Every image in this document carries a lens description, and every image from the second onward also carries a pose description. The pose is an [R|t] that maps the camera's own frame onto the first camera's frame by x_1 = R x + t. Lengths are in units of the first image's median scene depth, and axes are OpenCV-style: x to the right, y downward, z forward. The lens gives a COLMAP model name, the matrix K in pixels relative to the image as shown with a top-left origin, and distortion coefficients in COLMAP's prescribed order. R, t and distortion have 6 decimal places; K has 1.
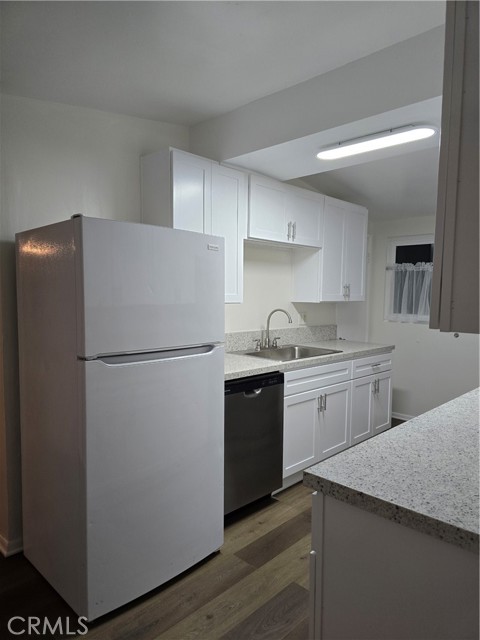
lens RADIAL K [[429.8, 0, 243.8], [0, 429.8, 320.8], [0, 0, 1]] dist [0.054131, -0.025898]
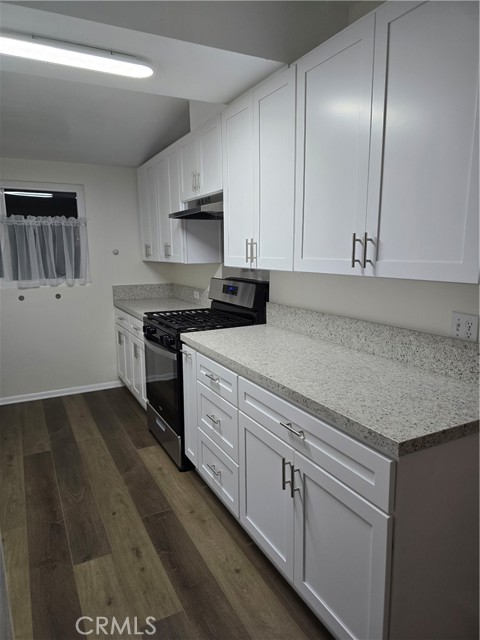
lens RADIAL K [[429.8, 0, 242.1], [0, 429.8, 322.4], [0, 0, 1]] dist [0.054131, -0.025898]
pose [[0.327164, -0.186727, 0.926335, -0.651993], [0.074480, 0.982328, 0.171709, -0.096907], [-0.942028, 0.012816, 0.335290, 0.755936]]
